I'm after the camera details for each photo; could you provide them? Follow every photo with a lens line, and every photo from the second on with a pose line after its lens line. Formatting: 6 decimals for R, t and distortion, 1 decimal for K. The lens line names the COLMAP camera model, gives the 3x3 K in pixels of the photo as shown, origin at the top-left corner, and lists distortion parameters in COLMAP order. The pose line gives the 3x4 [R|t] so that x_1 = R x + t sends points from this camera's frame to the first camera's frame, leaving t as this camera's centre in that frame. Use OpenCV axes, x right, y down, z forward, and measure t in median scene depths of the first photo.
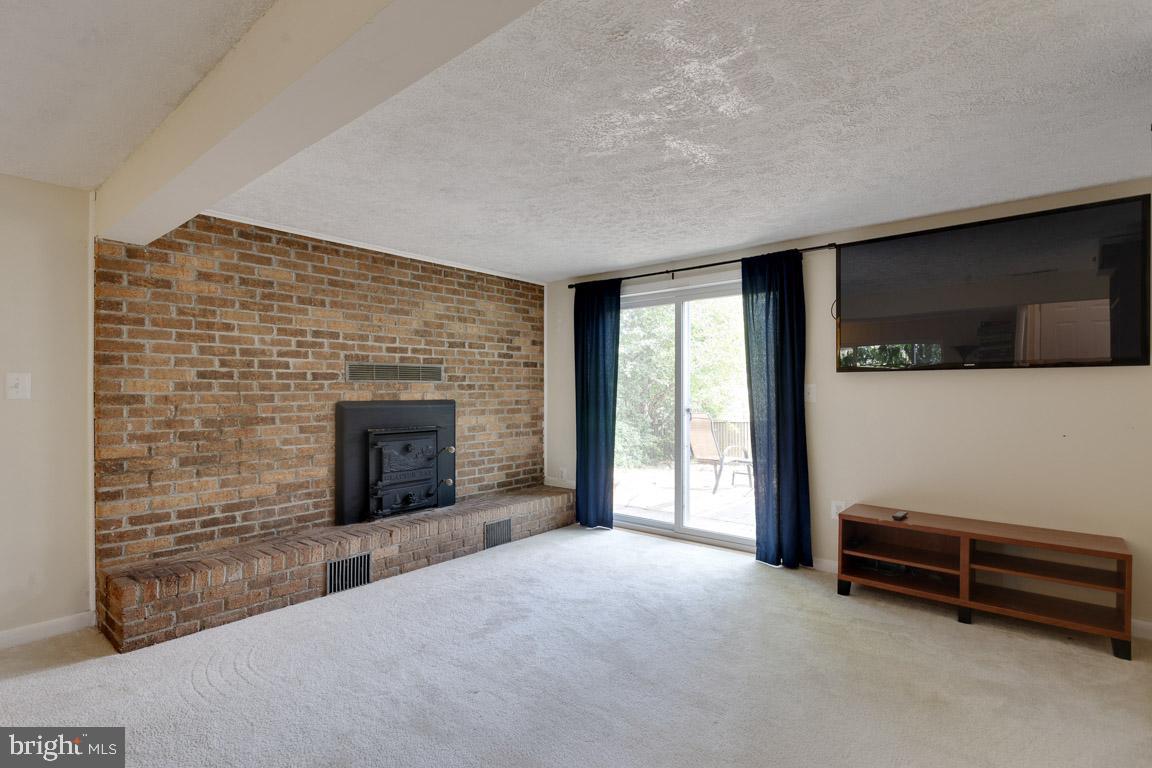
lens RADIAL K [[555.2, 0, 576.0], [0, 555.2, 384.0], [0, 0, 1]] dist [0.000882, 0.001063]
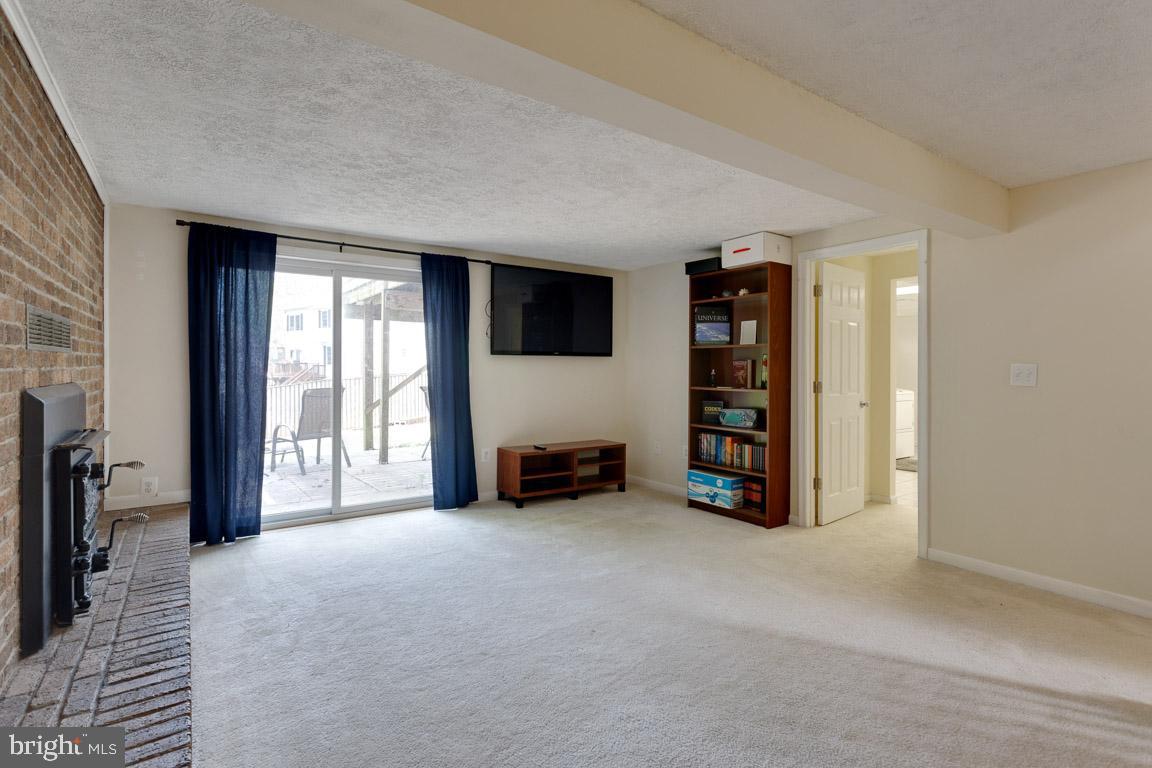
lens RADIAL K [[543.9, 0, 572.0], [0, 543.9, 376.2], [0, 0, 1]] dist [0.002109, 0.001375]
pose [[0.257678, -0.012655, 0.966148, -0.791538], [-0.014128, 0.999758, 0.016864, 0.005067], [-0.966128, -0.017995, 0.257437, 0.459793]]
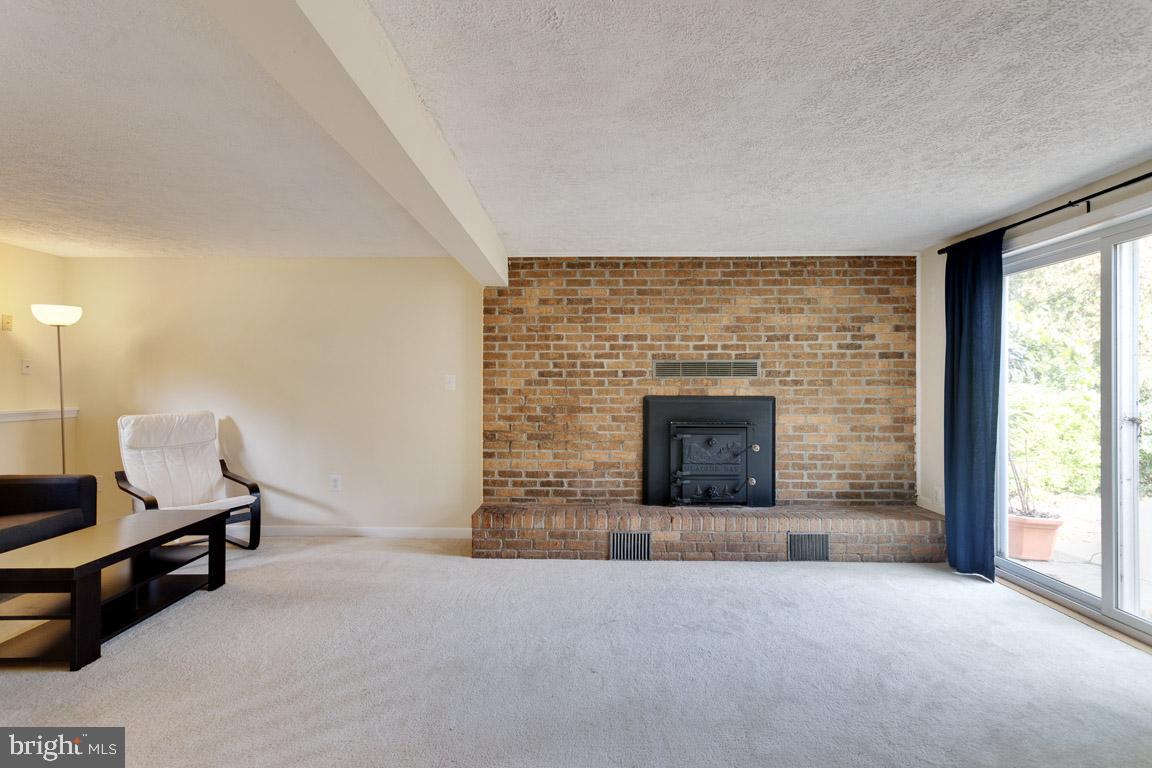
lens RADIAL K [[543.9, 0, 572.0], [0, 543.9, 376.2], [0, 0, 1]] dist [0.002109, 0.001375]
pose [[0.632777, -0.010138, -0.774268, 0.357390], [0.005423, 0.999948, -0.008662, 0.000534], [0.774315, 0.001282, 0.632799, 0.186388]]
